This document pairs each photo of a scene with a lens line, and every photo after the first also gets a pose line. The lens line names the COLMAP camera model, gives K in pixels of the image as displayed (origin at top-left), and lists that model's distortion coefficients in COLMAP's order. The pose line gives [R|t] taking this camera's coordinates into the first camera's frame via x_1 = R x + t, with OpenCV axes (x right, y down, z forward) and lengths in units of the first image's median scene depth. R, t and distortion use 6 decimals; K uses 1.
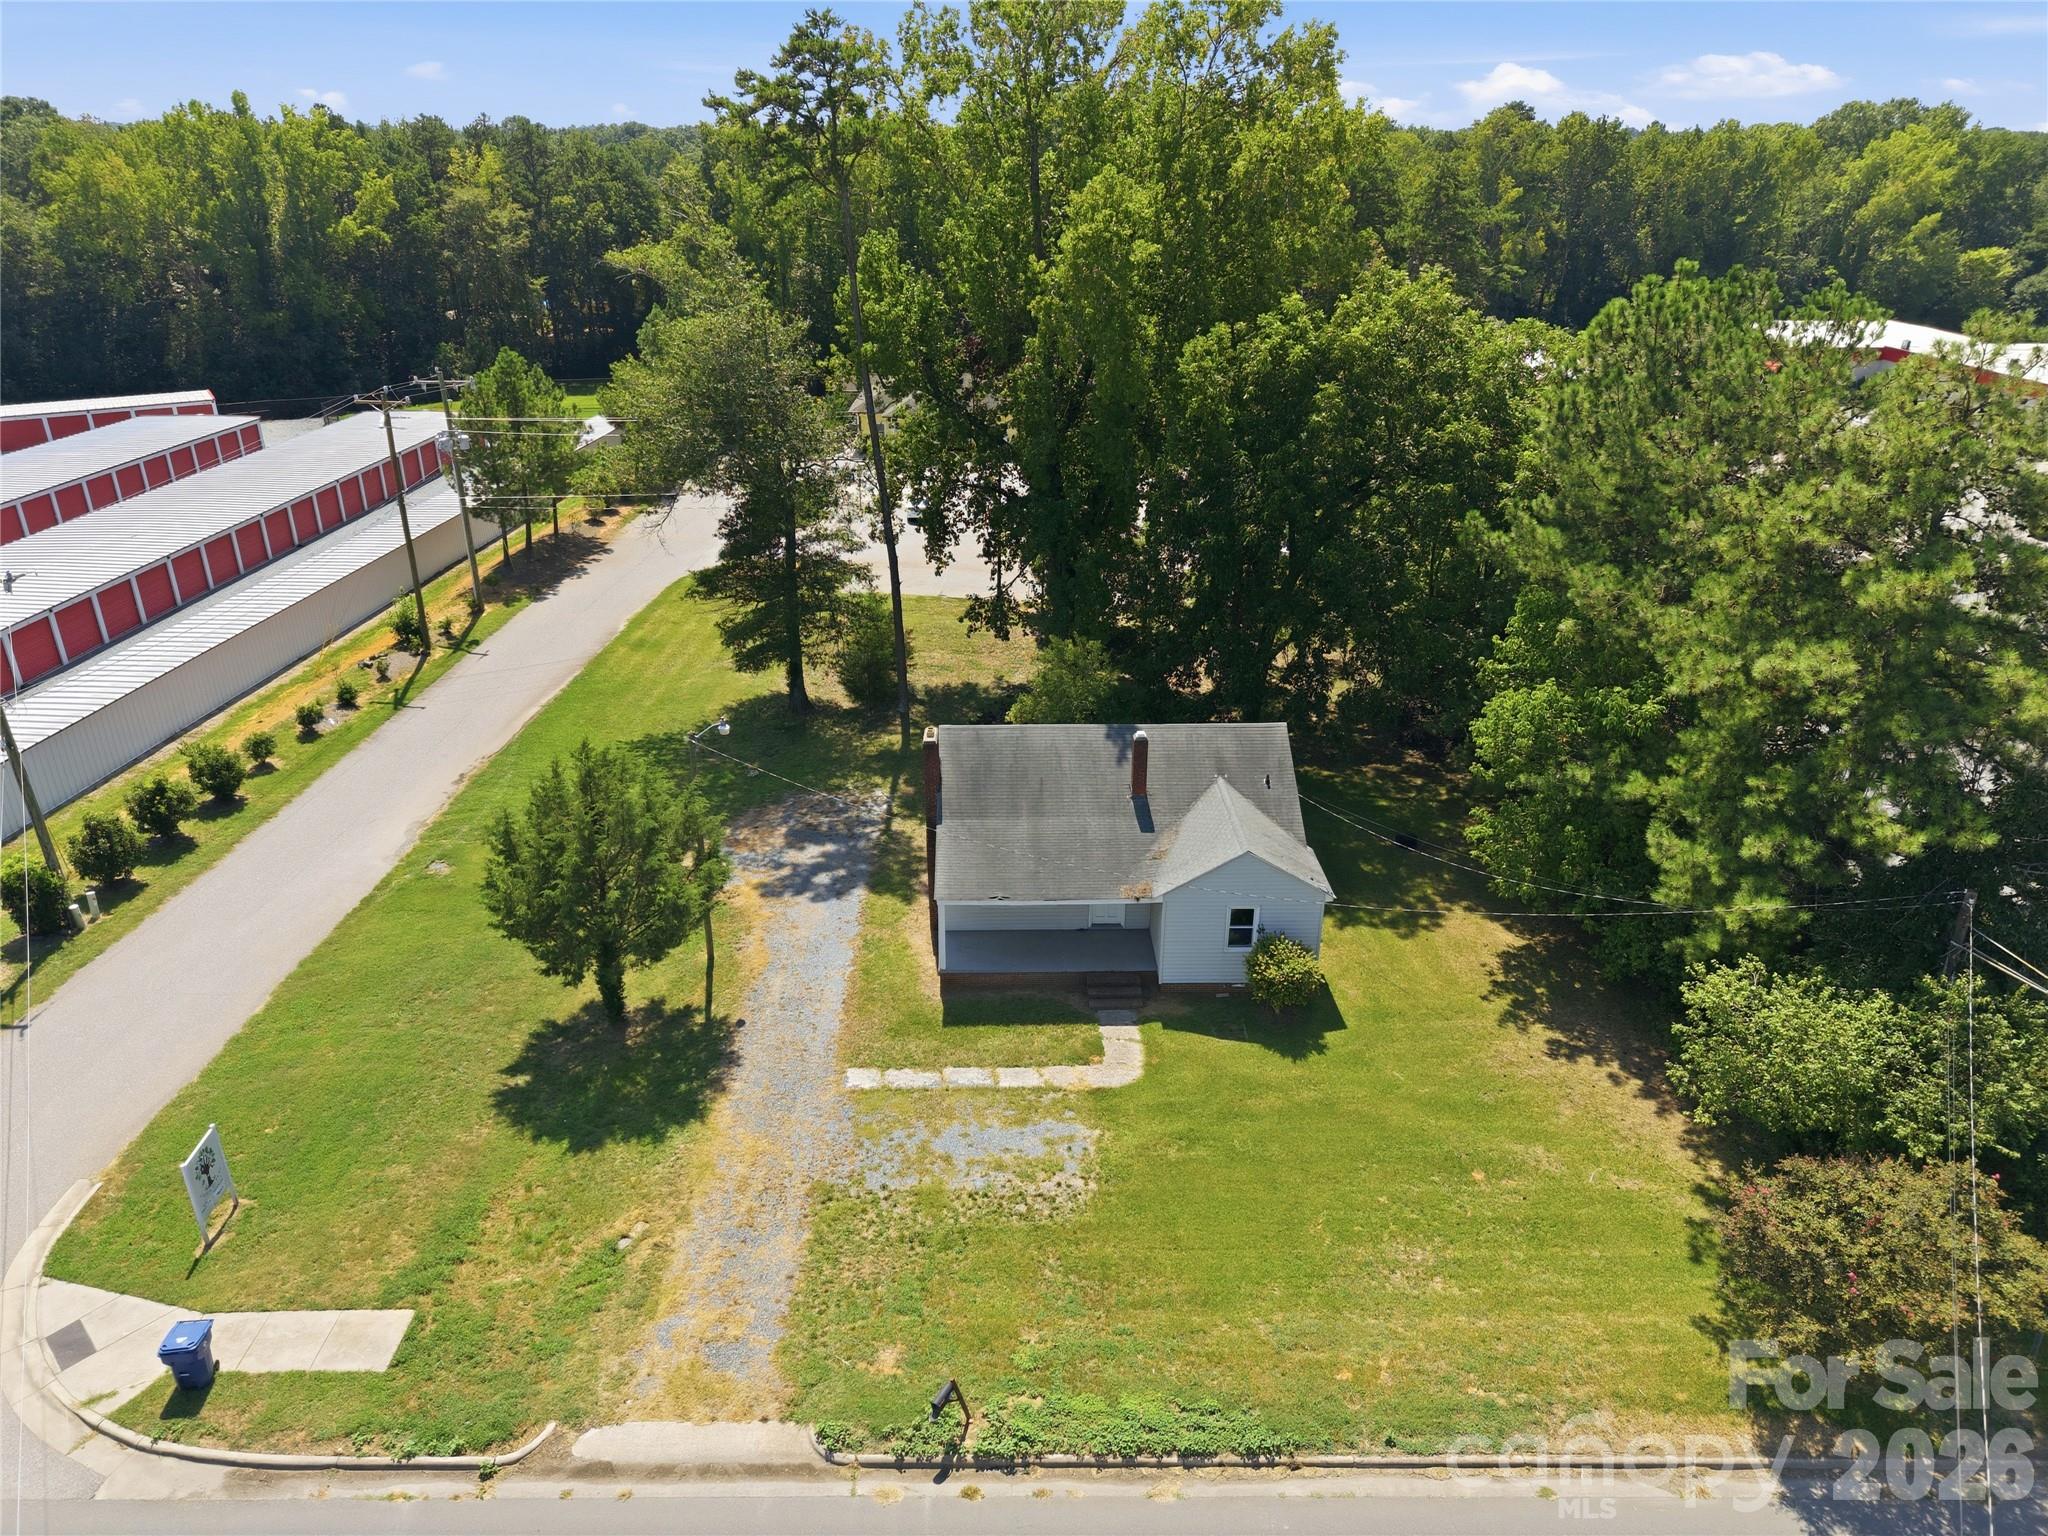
lens RADIAL K [[1380.2, 0, 1016.6], [0, 1380.2, 770.3], [0, 0, 1]] dist [0.021633, -0.018867]
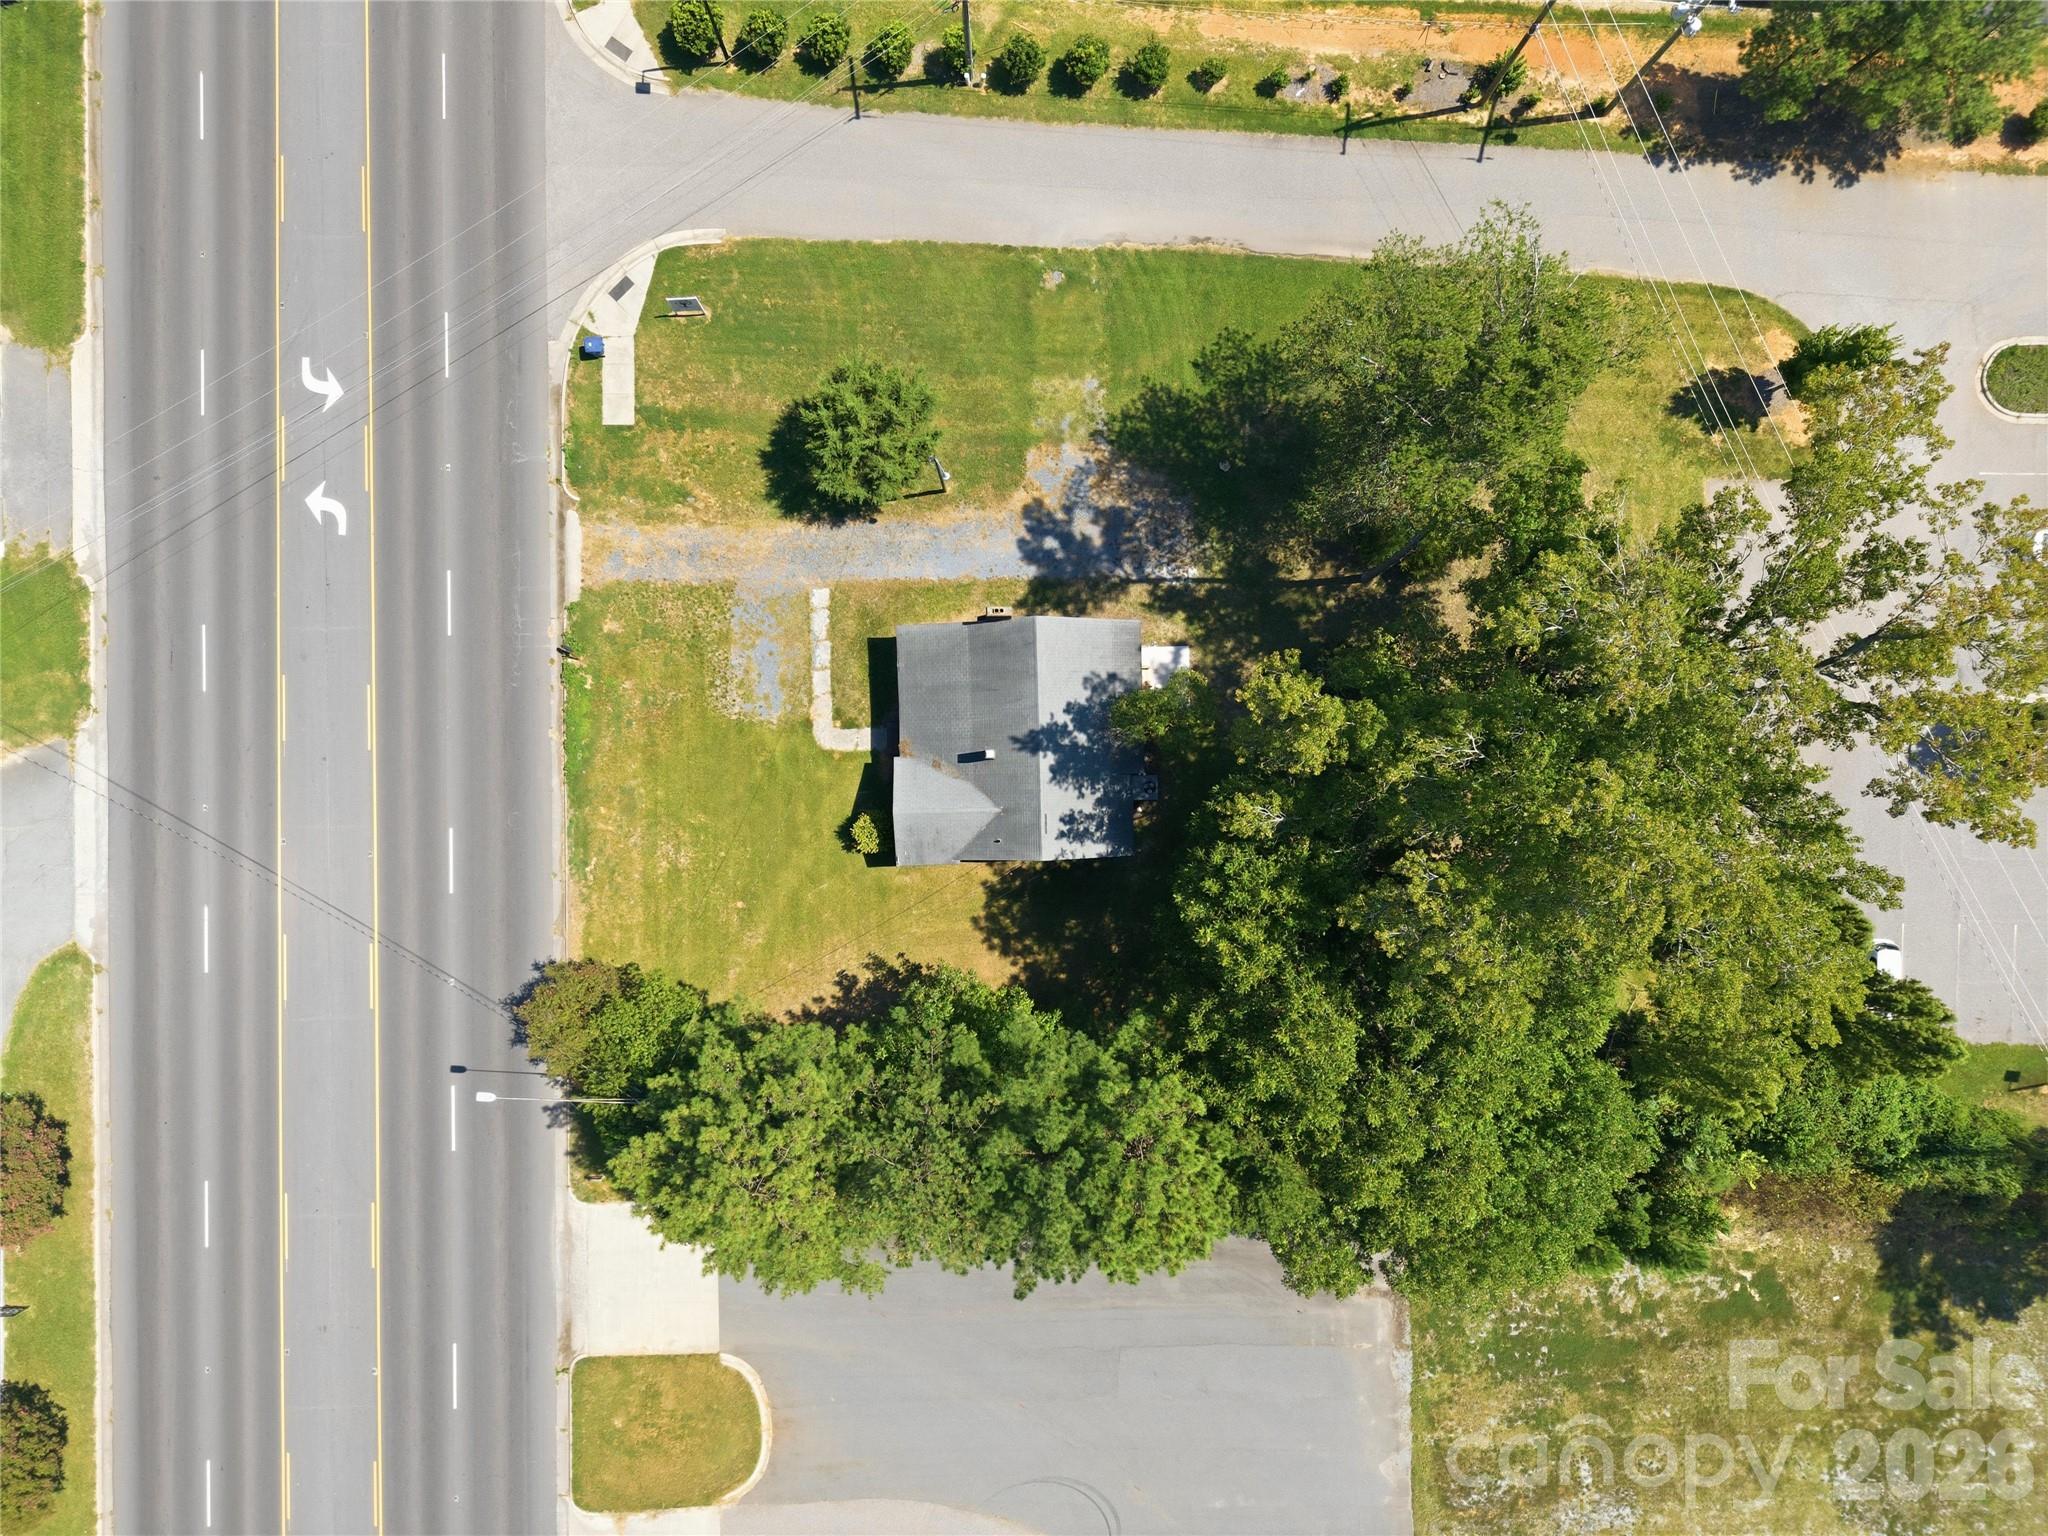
lens RADIAL K [[1380.2, 0, 1016.6], [0, 1380.2, 770.3], [0, 0, 1]] dist [0.021633, -0.018867]
pose [[0.003092, 0.999981, -0.005349, 0.124763], [-0.428730, 0.006158, 0.903412, -1.477794], [0.903427, -0.000500, 0.428741, 0.422082]]
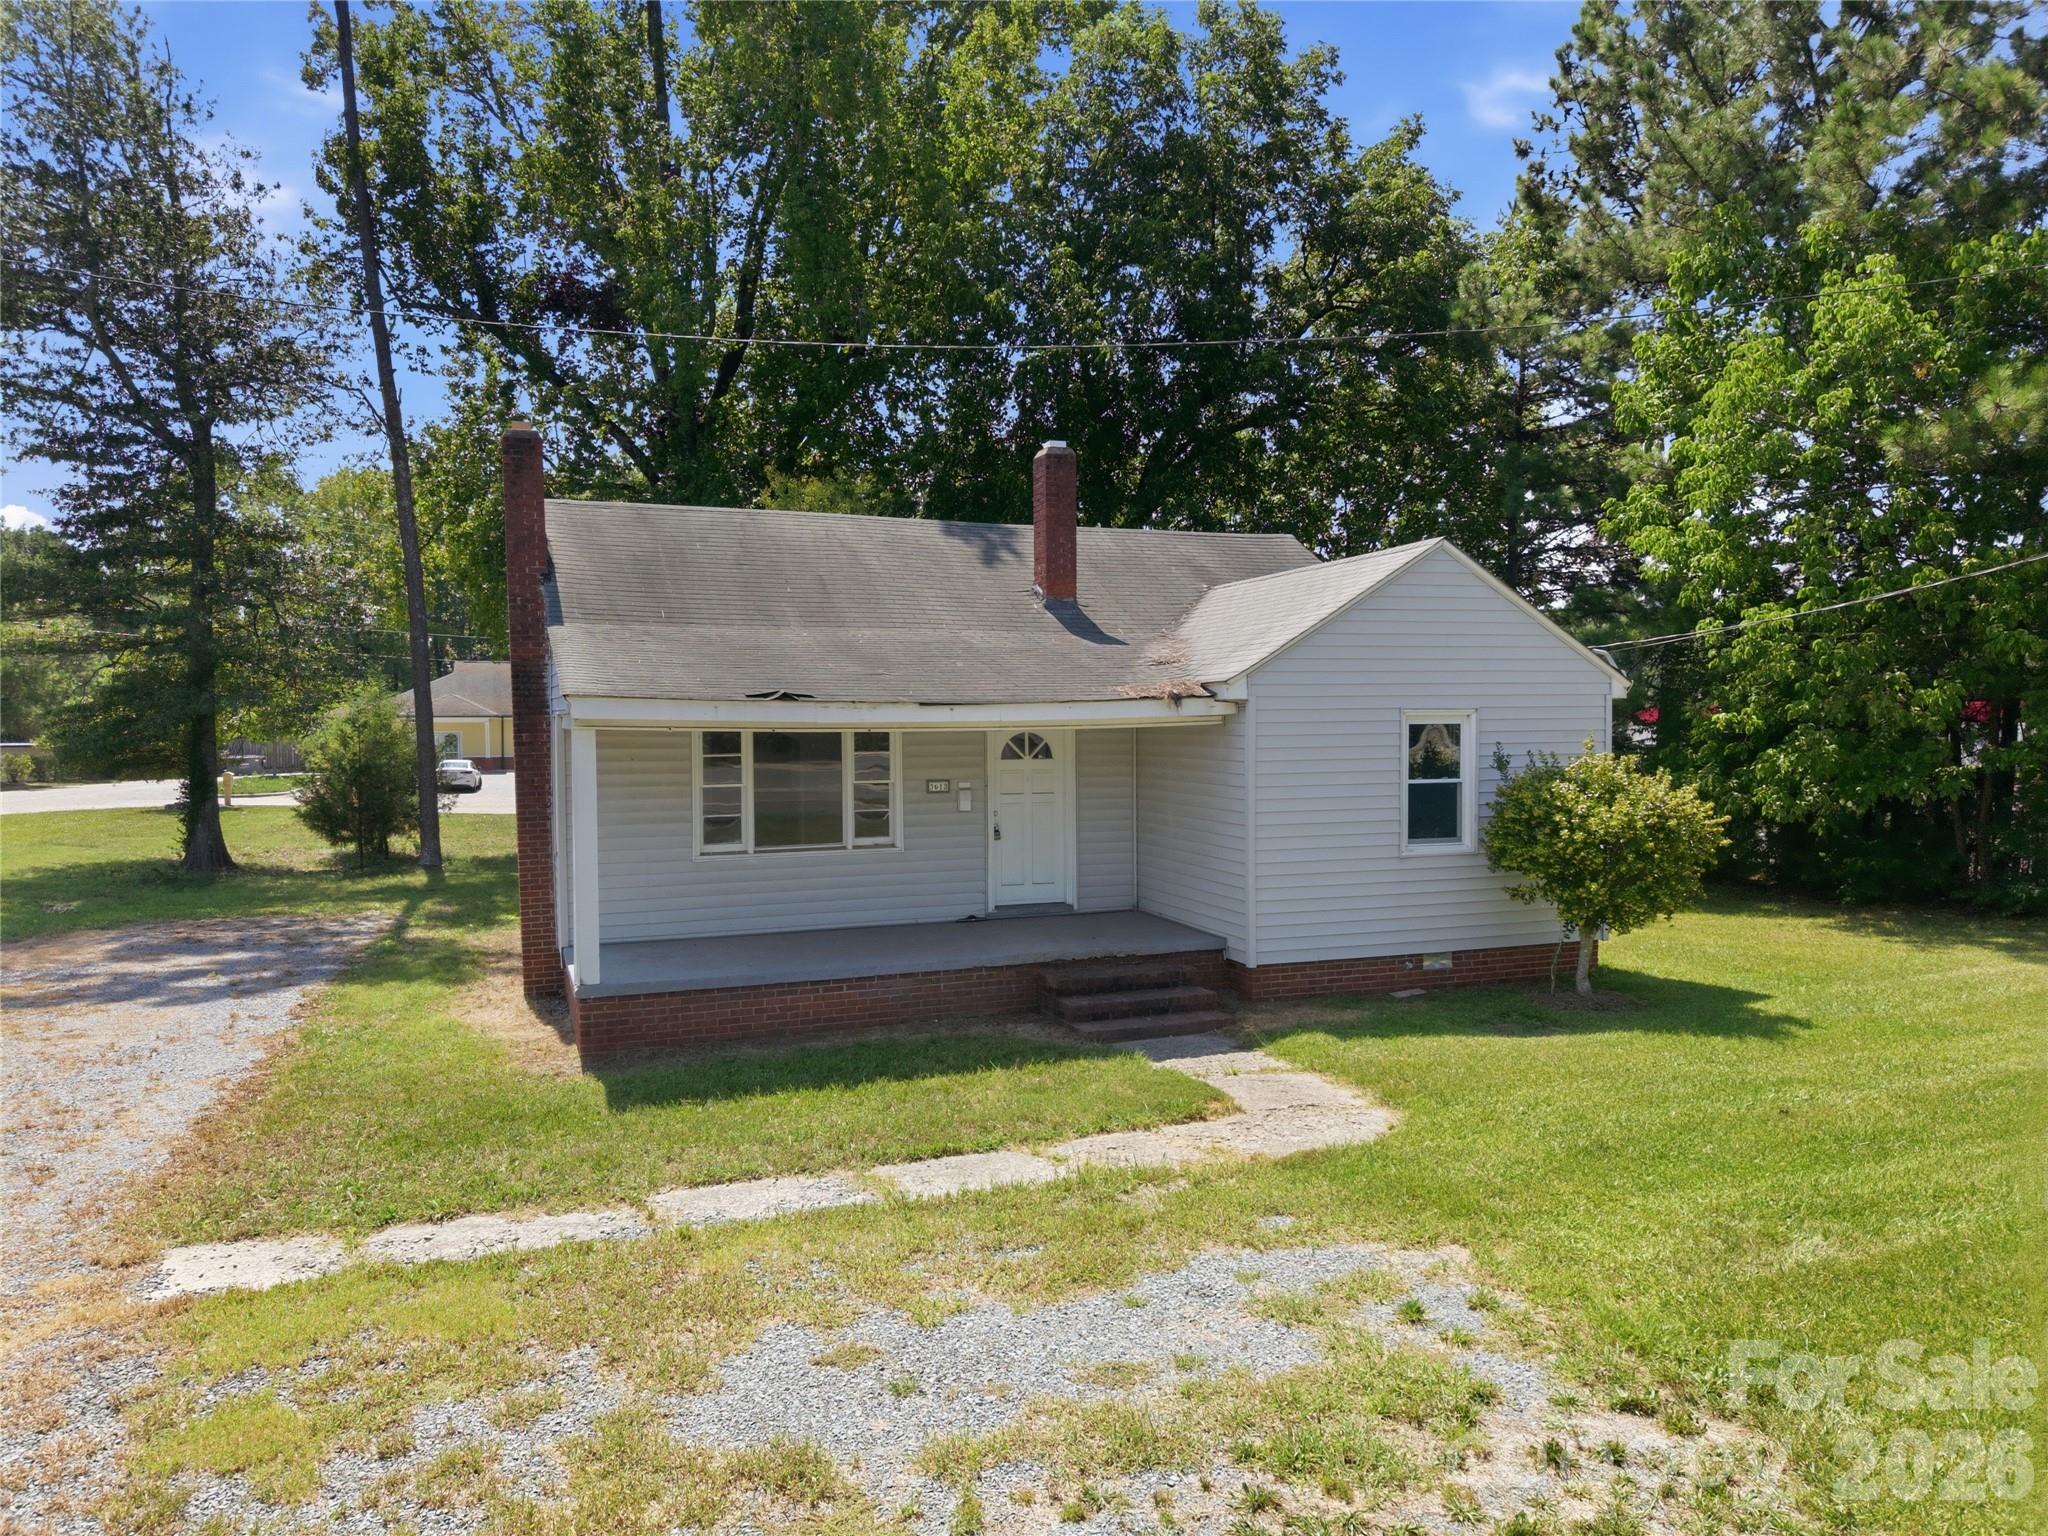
lens RADIAL K [[1380.2, 0, 1016.6], [0, 1380.2, 770.3], [0, 0, 1]] dist [0.021633, -0.018867]
pose [[0.945869, -0.021883, 0.323809, -0.065101], [0.145015, 0.921084, -0.361352, 0.233297], [-0.290348, 0.388749, 0.874398, 0.719781]]
